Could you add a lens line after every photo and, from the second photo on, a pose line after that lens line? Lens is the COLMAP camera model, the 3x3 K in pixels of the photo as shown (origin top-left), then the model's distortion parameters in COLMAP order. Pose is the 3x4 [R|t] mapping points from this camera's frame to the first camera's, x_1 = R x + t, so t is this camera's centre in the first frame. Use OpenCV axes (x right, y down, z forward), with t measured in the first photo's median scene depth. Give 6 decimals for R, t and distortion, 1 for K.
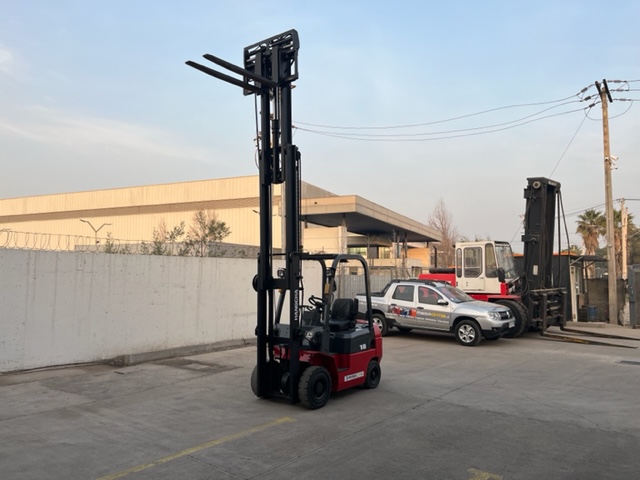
lens RADIAL K [[484.6, 0, 318.5], [0, 484.6, 238.5], [0, 0, 1]] dist [0.060658, -0.071622]
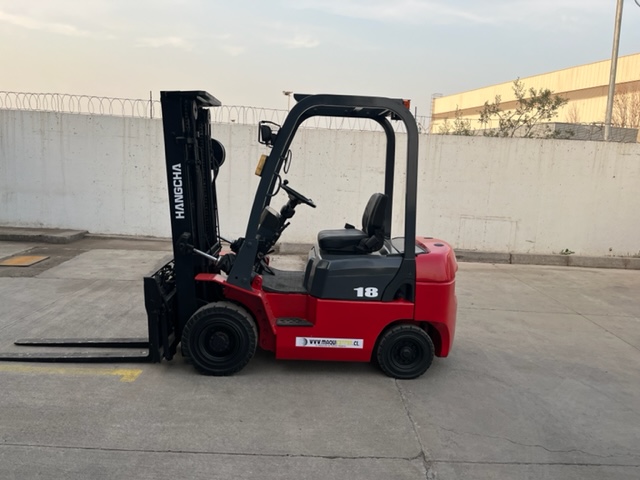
lens RADIAL K [[484.6, 0, 318.5], [0, 484.6, 238.5], [0, 0, 1]] dist [0.060658, -0.071622]
pose [[0.643699, 0.145789, -0.751264, 0.316913], [0.014022, 0.979275, 0.202051, 0.054811], [0.765150, -0.140594, 0.628314, 0.508026]]
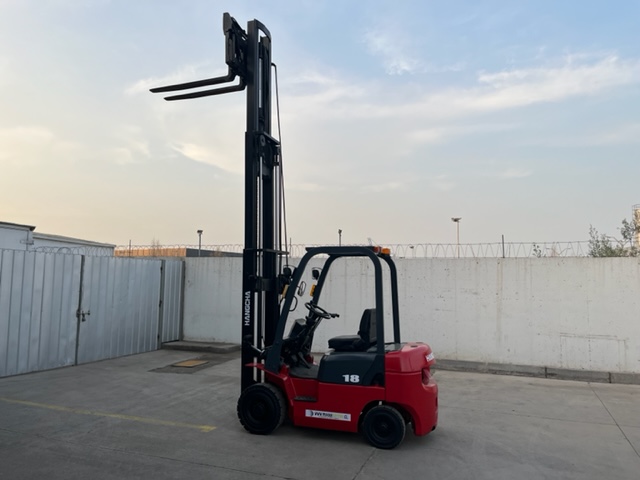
lens RADIAL K [[484.6, 0, 318.5], [0, 484.6, 238.5], [0, 0, 1]] dist [0.060658, -0.071622]
pose [[0.311682, -0.082353, -0.946611, 0.569223], [0.063998, 0.995794, -0.065559, 0.051195], [0.948029, -0.040148, 0.315641, 0.567844]]
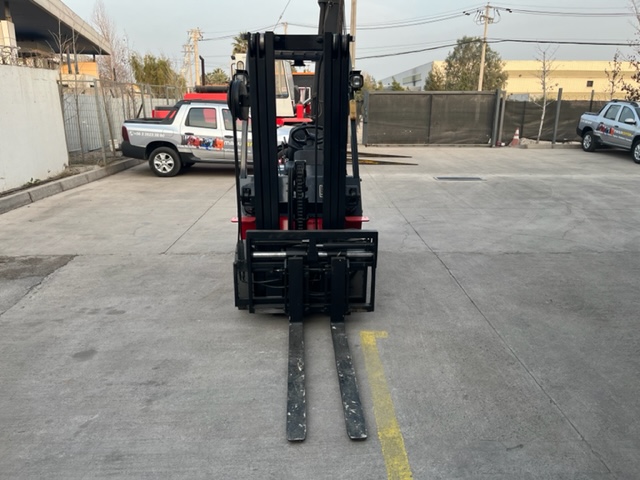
lens RADIAL K [[484.6, 0, 318.5], [0, 484.6, 238.5], [0, 0, 1]] dist [0.060658, -0.071622]
pose [[0.759996, -0.174310, 0.626117, -0.285239], [-0.052646, 0.943687, 0.326623, 0.044297], [-0.647792, -0.281195, 0.708022, 0.406789]]
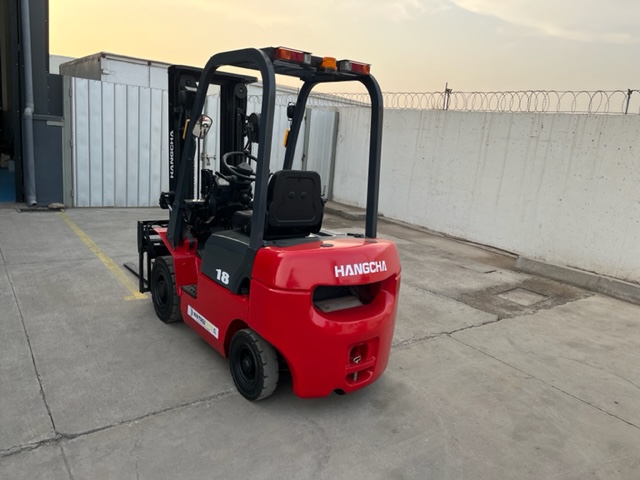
lens RADIAL K [[482.3, 0, 324.7], [0, 482.3, 236.5], [0, 0, 1]] dist [0.056831, -0.076439]
pose [[-0.241569, 0.174113, -0.954635, 0.353560], [-0.010860, 0.983225, 0.182076, 0.084862], [0.970323, 0.054352, -0.235626, 0.900643]]
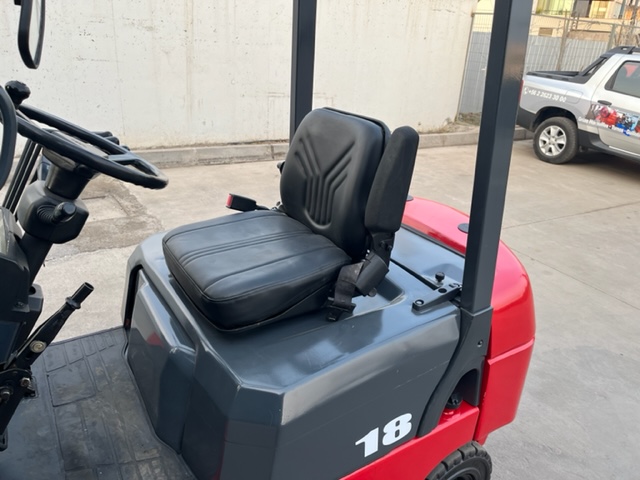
lens RADIAL K [[482.3, 0, 324.7], [0, 482.3, 236.5], [0, 0, 1]] dist [0.056831, -0.076439]
pose [[0.943441, 0.179687, -0.278625, 0.080376], [-0.035544, 0.890368, 0.453852, 0.069876], [0.329630, -0.418279, 0.846396, 0.673348]]
